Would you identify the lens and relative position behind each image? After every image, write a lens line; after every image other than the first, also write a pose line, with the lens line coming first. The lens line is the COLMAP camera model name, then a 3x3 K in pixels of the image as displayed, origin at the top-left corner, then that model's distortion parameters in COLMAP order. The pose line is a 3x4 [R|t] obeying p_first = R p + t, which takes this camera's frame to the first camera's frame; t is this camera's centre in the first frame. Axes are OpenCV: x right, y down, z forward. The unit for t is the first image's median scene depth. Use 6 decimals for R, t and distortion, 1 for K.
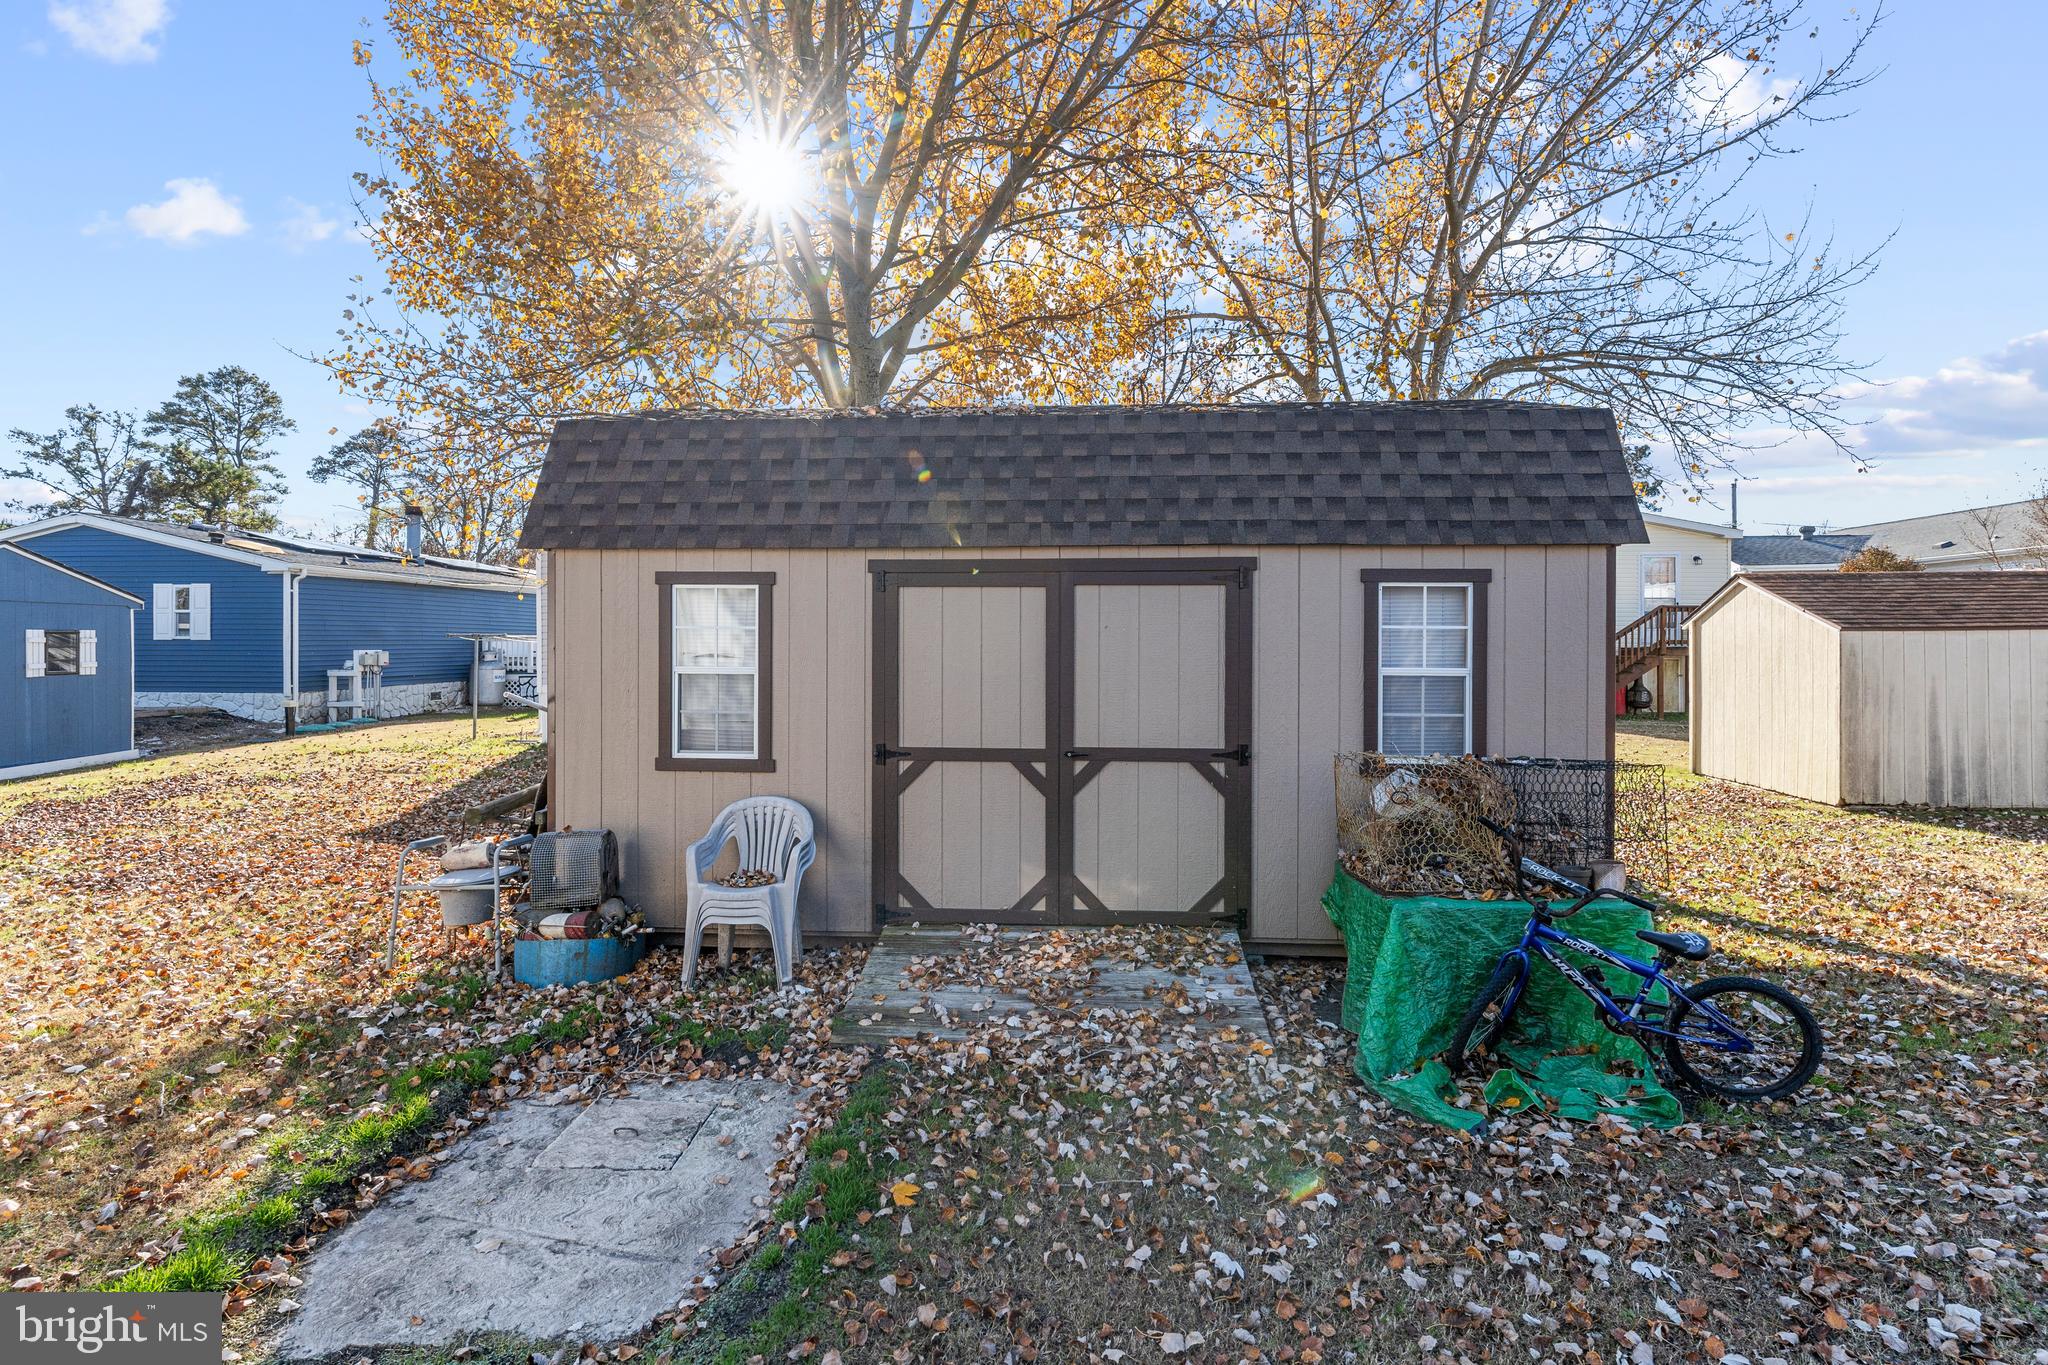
lens RADIAL K [[981.3, 0, 1032.4], [0, 981.3, 648.7], [0, 0, 1]] dist [0.001510, 0.000824]
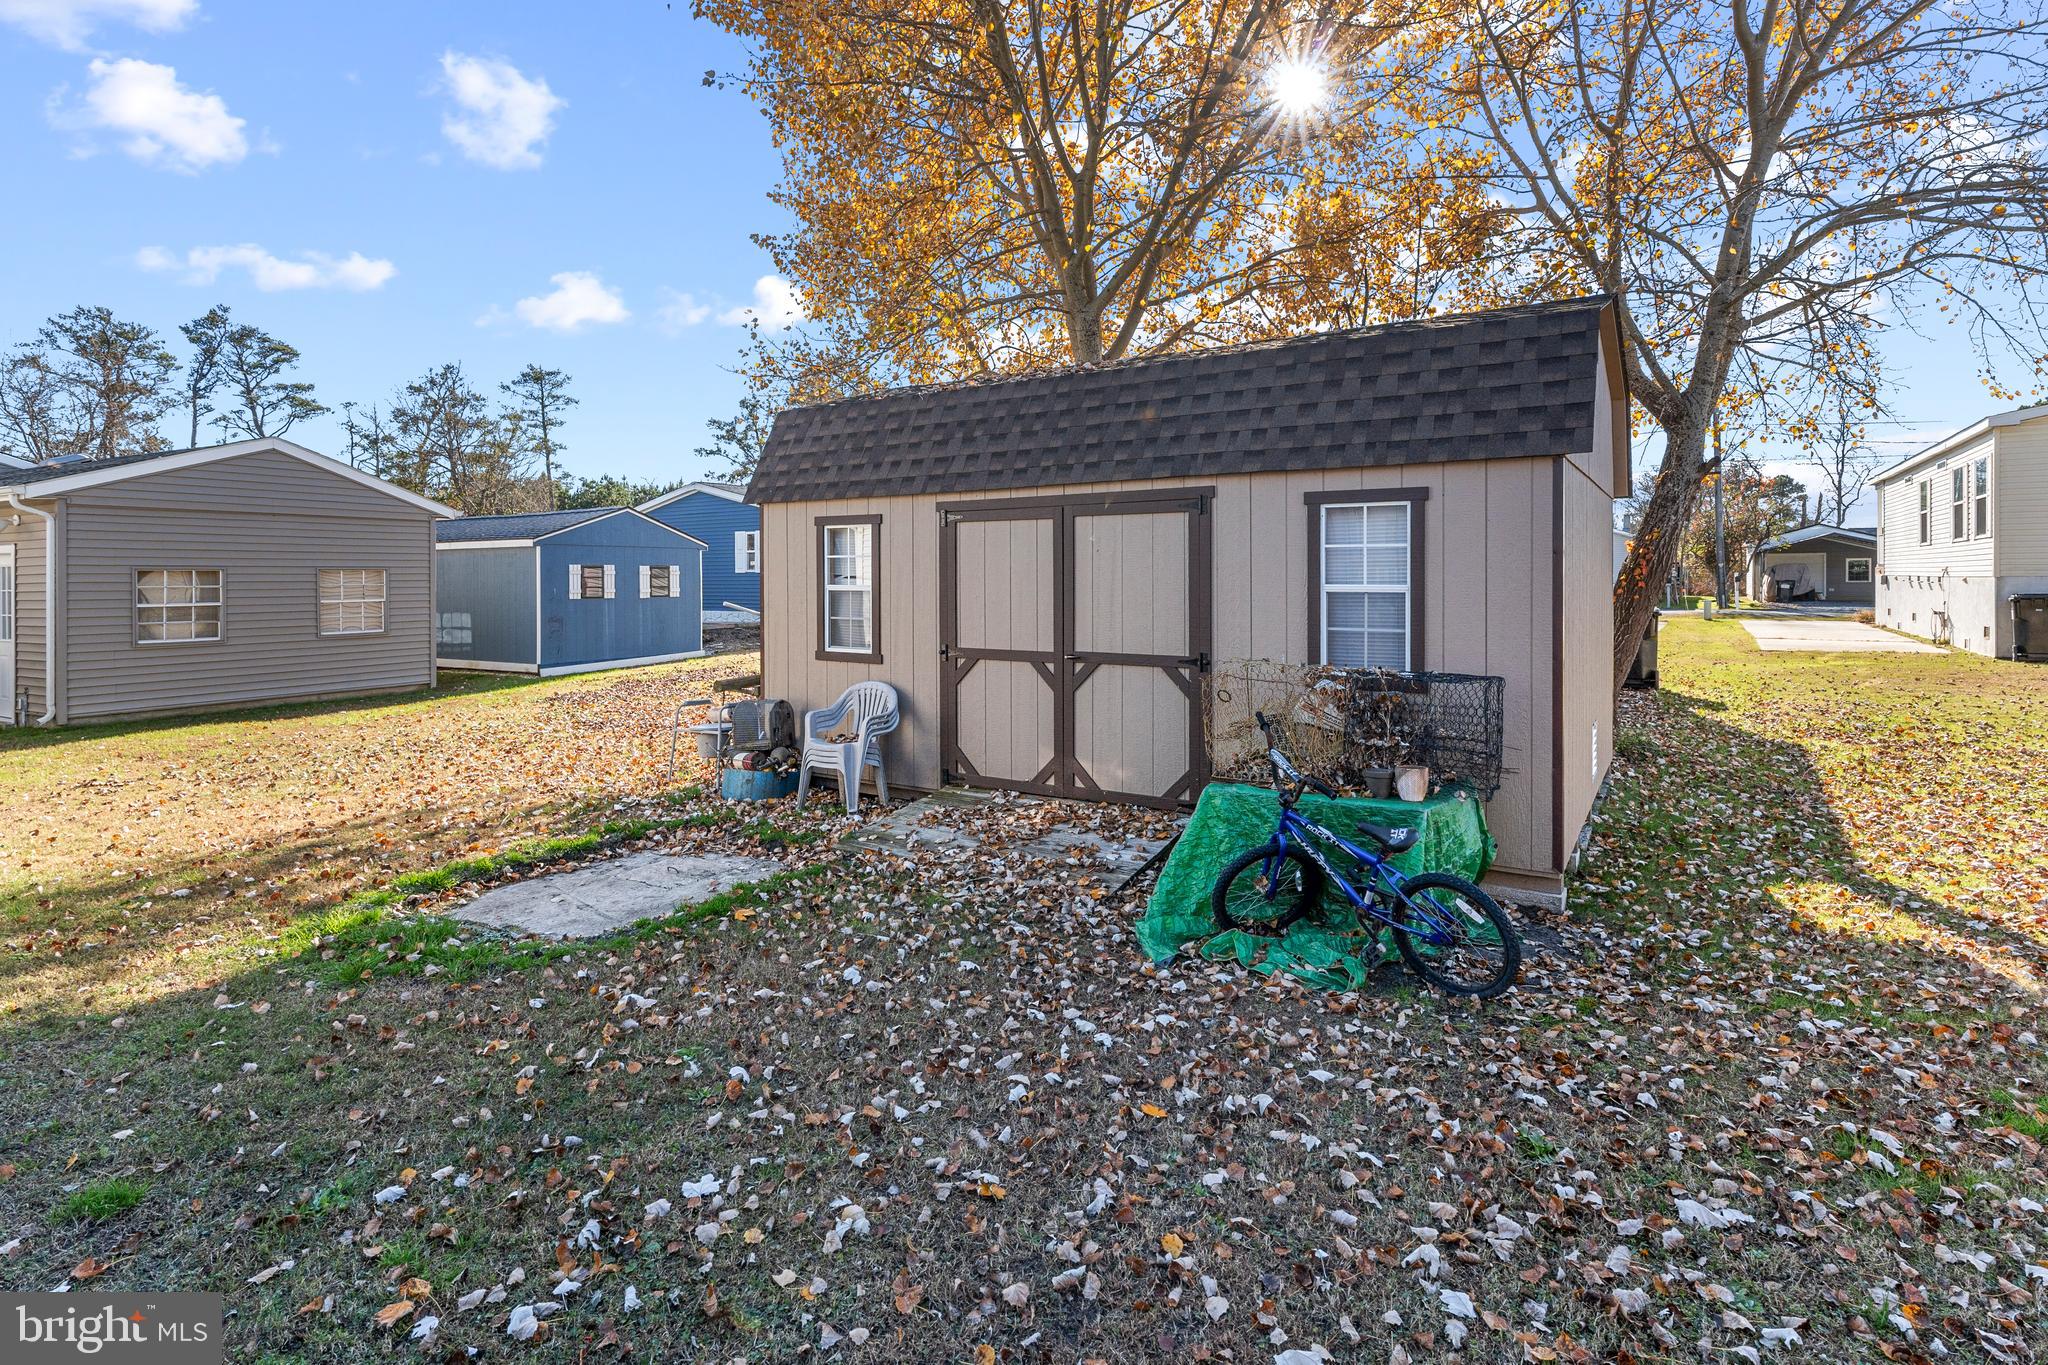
lens RADIAL K [[1019.2, 0, 1046.5], [0, 1019.2, 580.6], [0, 0, 1]] dist [-0.001490, 0.000065]
pose [[0.876962, -0.001237, -0.480557, 0.612899], [0.000697, 0.999999, -0.001303, 0.015909], [0.480559, 0.000807, 0.876962, -0.108922]]
